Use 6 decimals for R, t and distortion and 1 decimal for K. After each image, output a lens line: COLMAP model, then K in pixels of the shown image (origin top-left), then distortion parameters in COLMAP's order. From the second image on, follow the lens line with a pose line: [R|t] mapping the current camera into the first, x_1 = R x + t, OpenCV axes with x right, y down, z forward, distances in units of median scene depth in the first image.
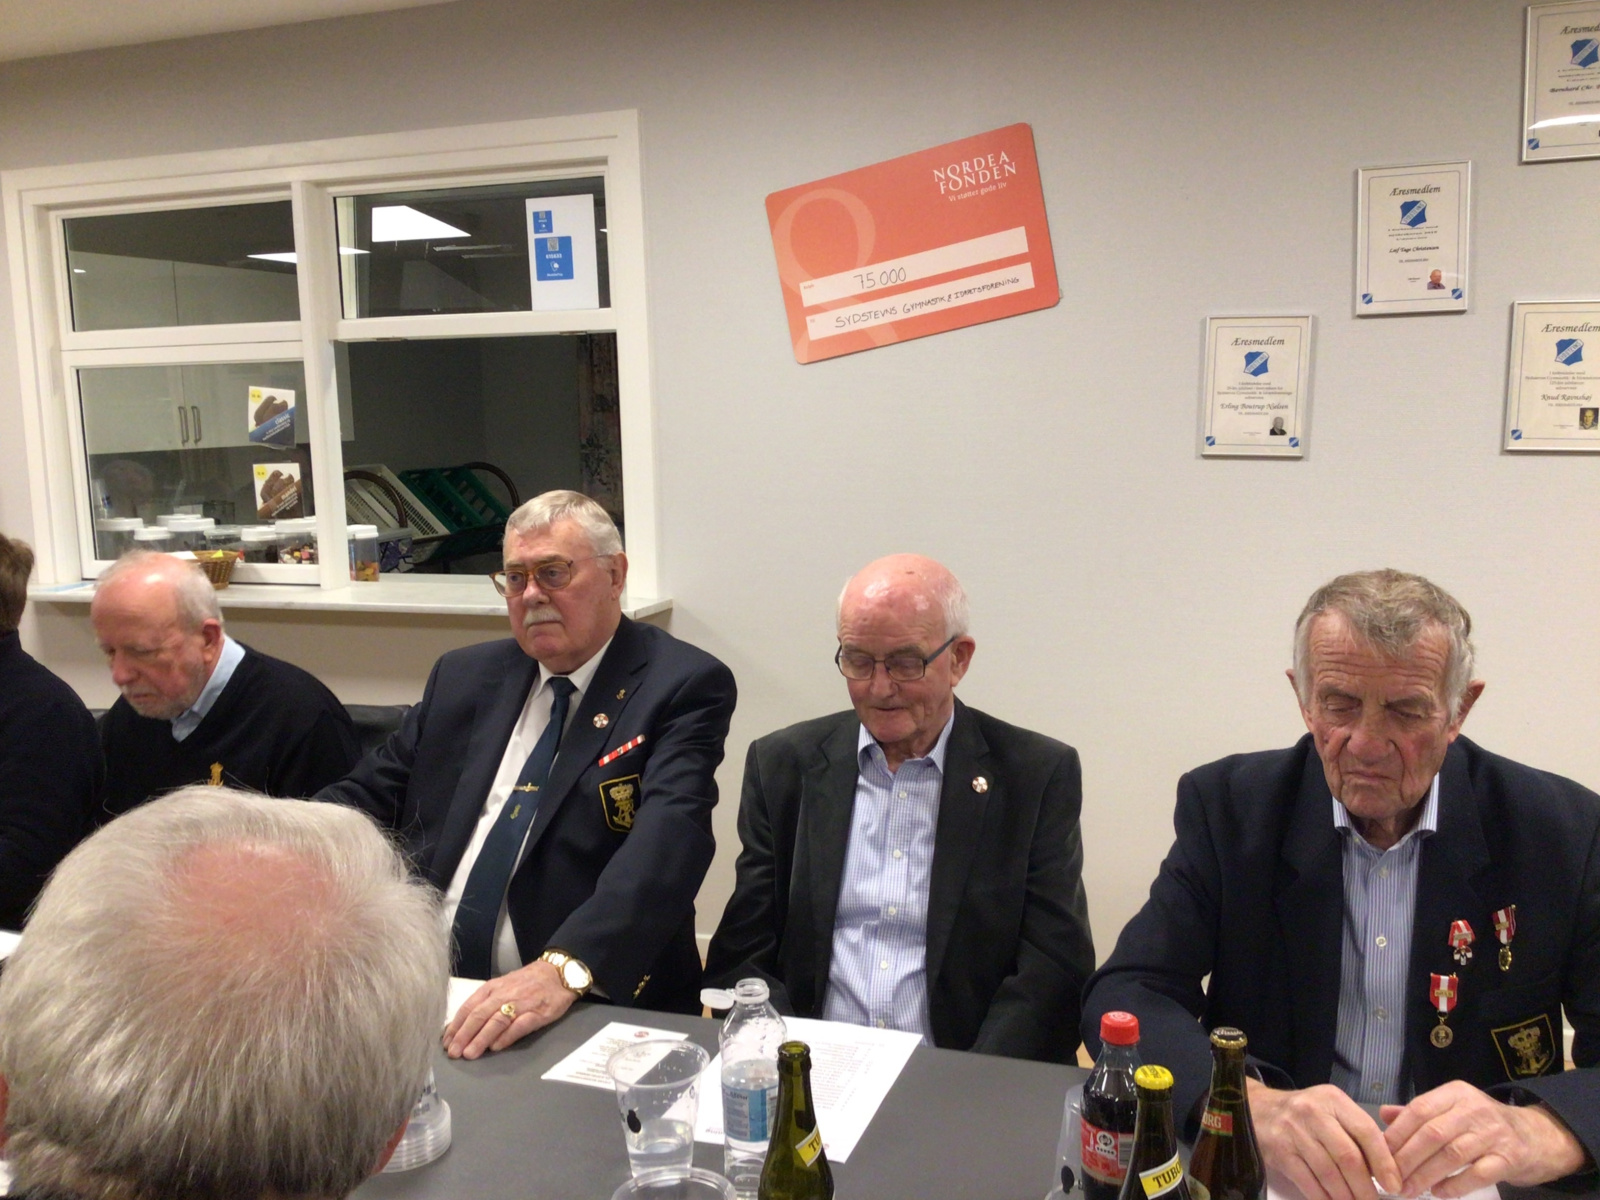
lens RADIAL K [[1442.6, 0, 802.7], [0, 1442.6, 599.5], [0, 0, 1]] dist [0.130290, -0.248982]
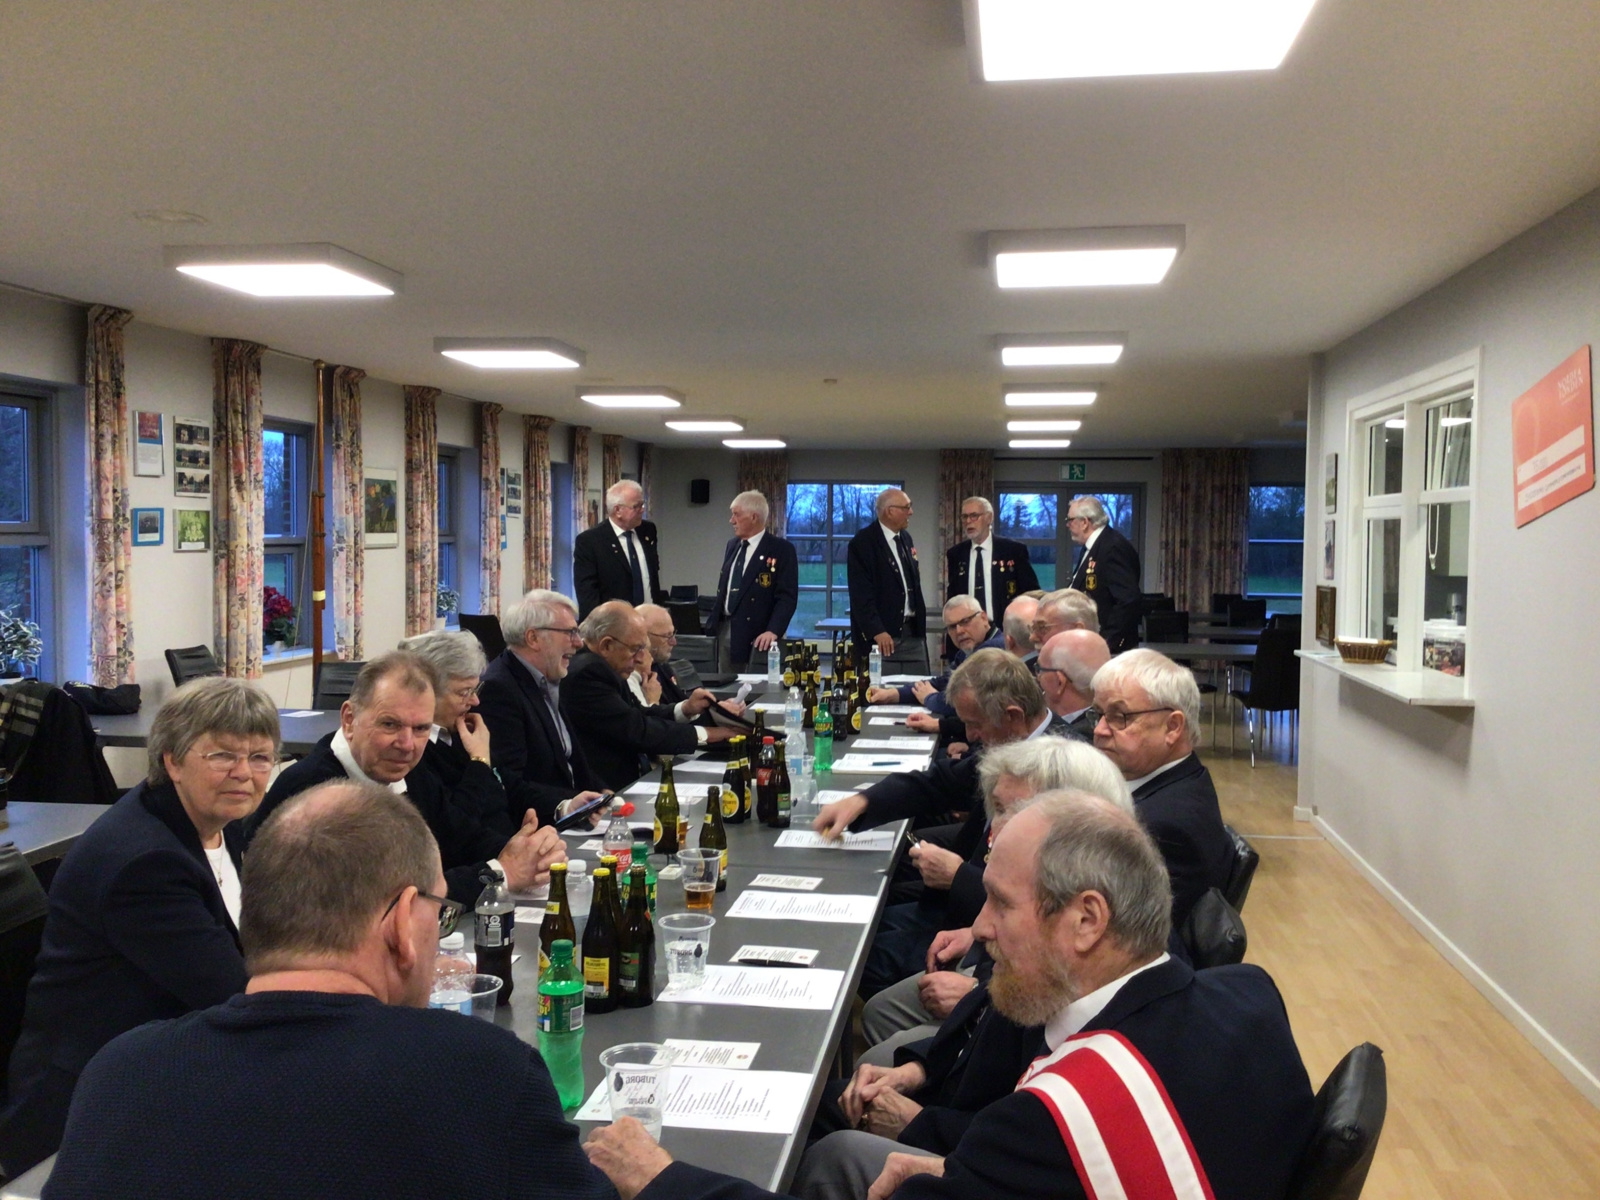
lens RADIAL K [[1438.9, 0, 804.3], [0, 1438.9, 596.3], [0, 0, 1]] dist [0.139500, -0.254920]
pose [[0.199622, 0.070135, -0.977360, 1.233726], [-0.147833, 0.988174, 0.040717, -0.066098], [0.968657, 0.136358, 0.207630, 0.124707]]
